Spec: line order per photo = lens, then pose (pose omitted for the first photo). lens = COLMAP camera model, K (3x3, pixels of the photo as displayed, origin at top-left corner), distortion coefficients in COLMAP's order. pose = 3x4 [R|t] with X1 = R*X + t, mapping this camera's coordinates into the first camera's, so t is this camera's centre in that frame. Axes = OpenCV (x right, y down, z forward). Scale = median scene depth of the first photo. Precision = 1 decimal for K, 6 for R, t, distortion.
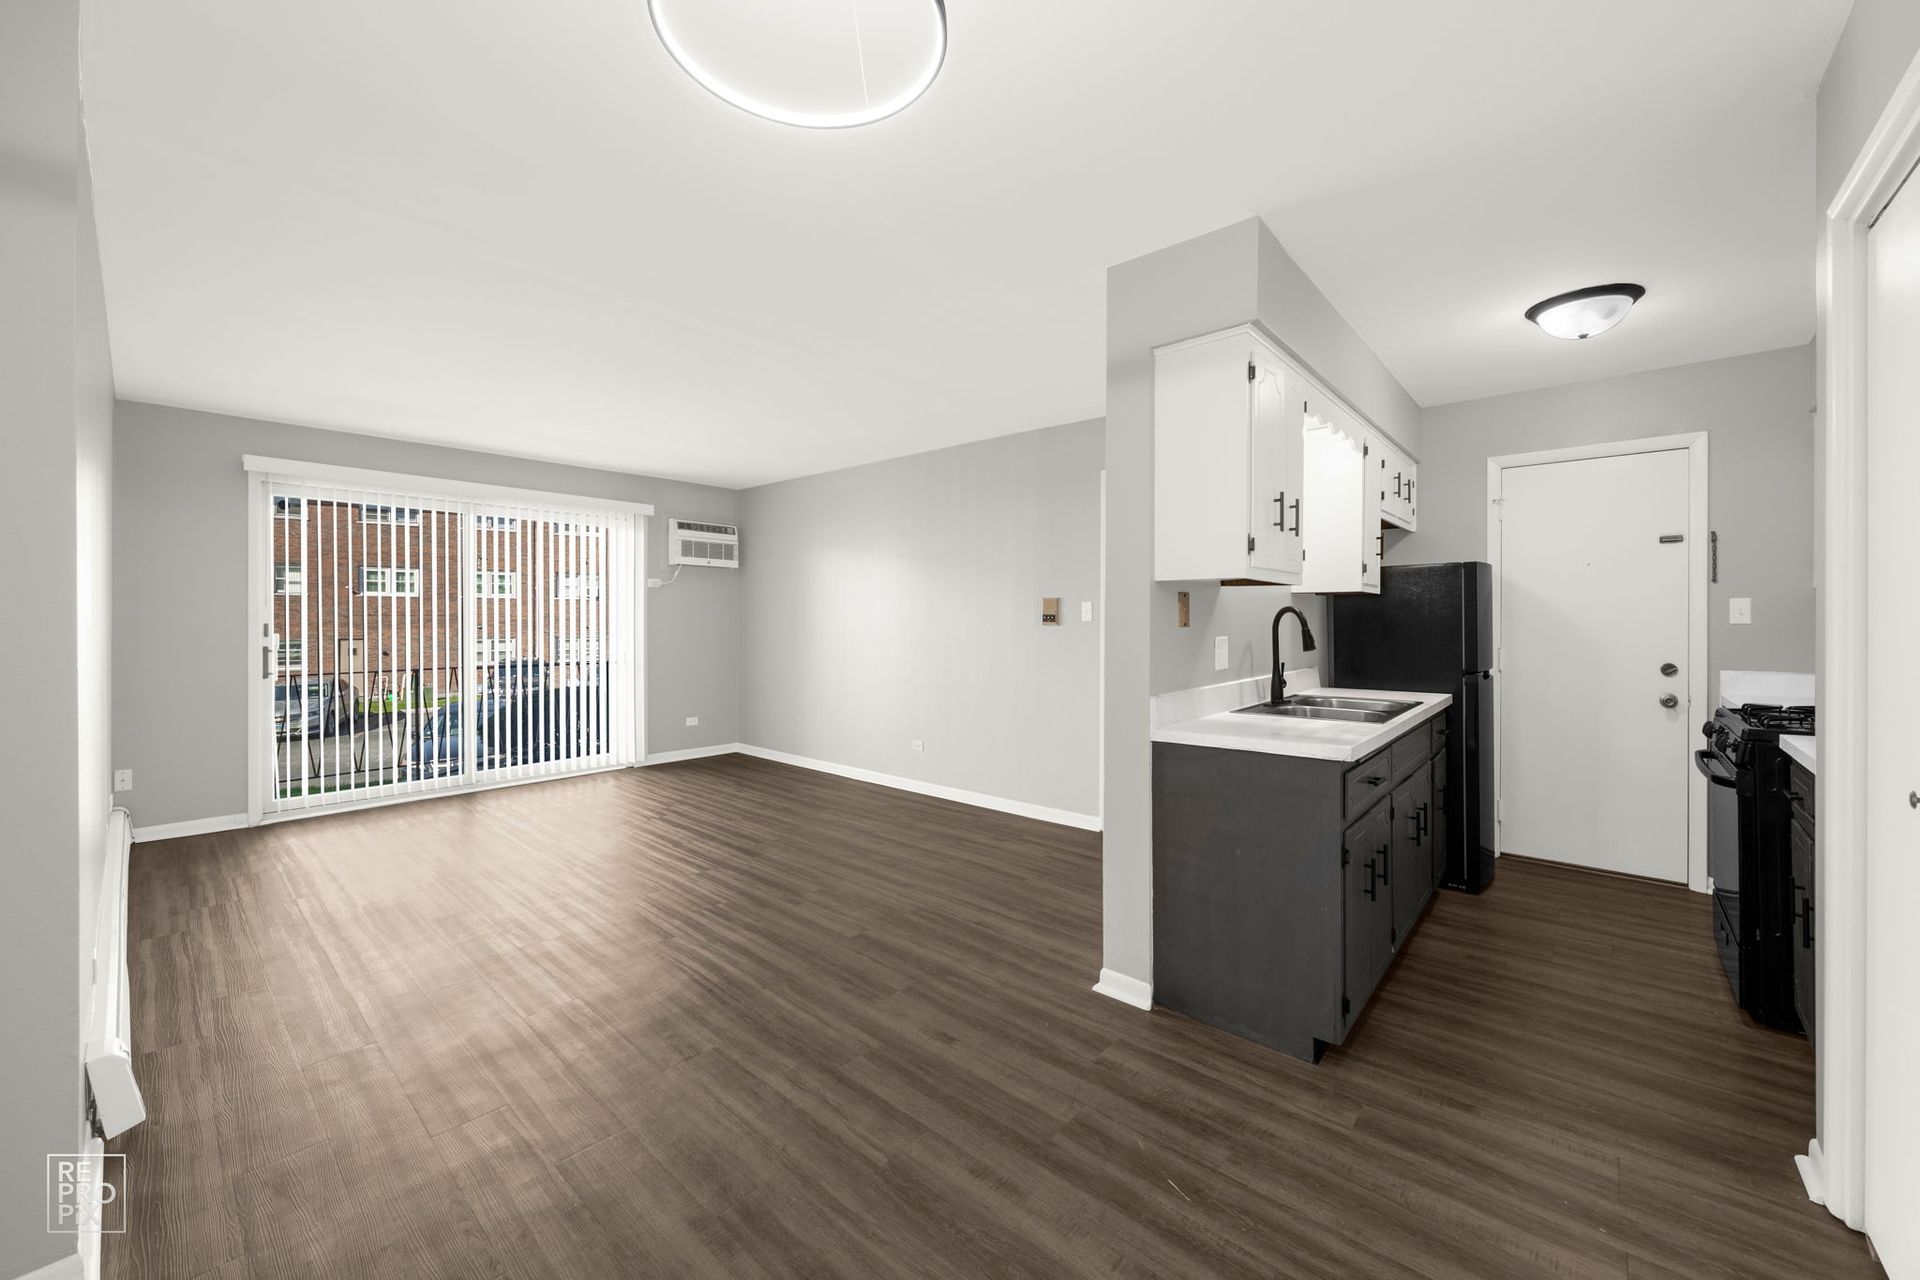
lens RADIAL K [[716.2, 0, 957.8], [0, 716.2, 621.3], [0, 0, 1]] dist [-0.003799, 0.000476]
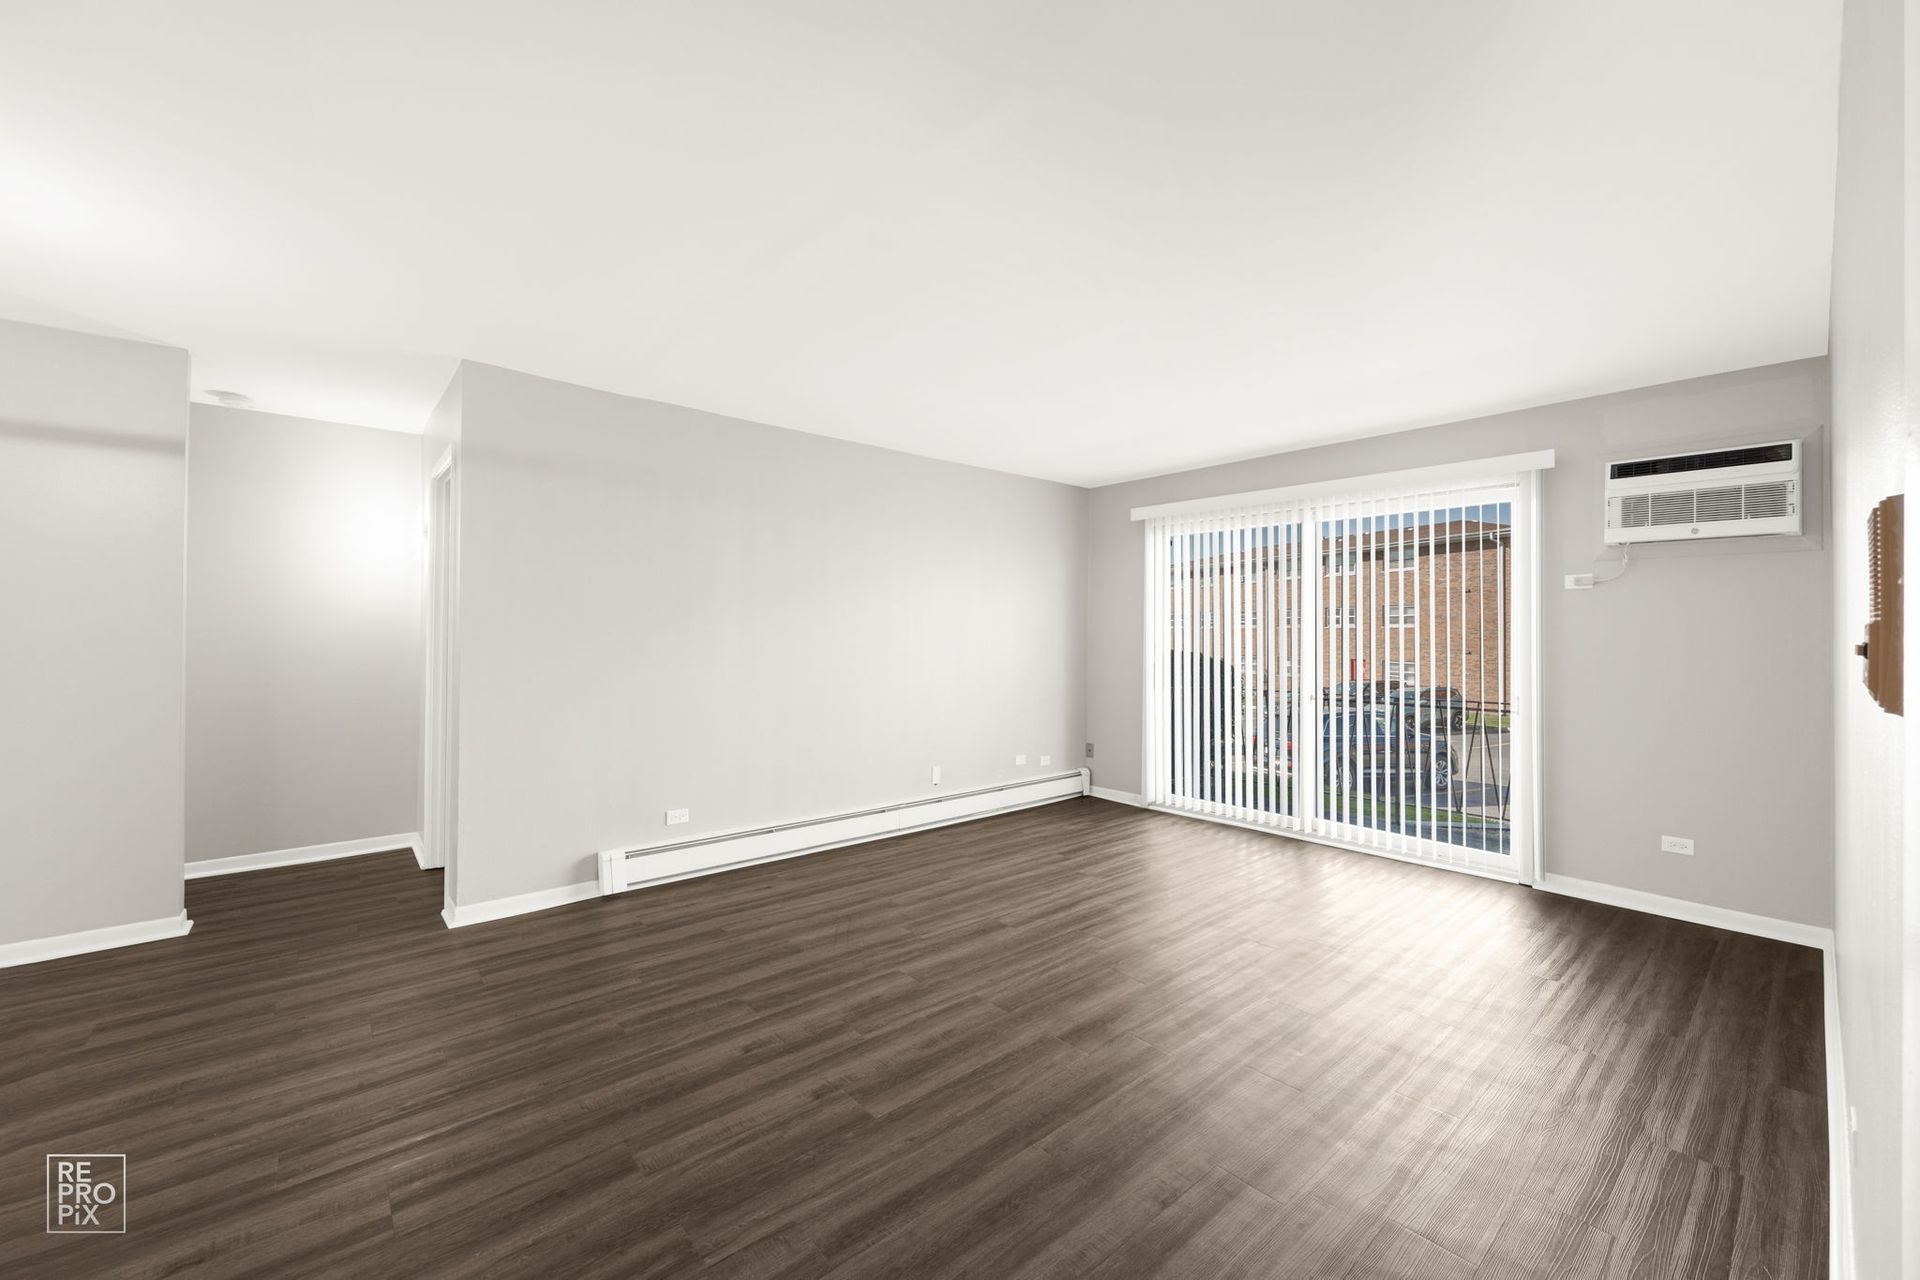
lens RADIAL K [[716.2, 0, 989.9], [0, 716.2, 623.2], [0, 0, 1]] dist [-0.003799, 0.000476]
pose [[-0.086351, -0.020279, -0.996058, 0.268795], [-0.009689, 0.999763, -0.019515, -0.005980], [0.996218, 0.007966, -0.086527, 0.812656]]
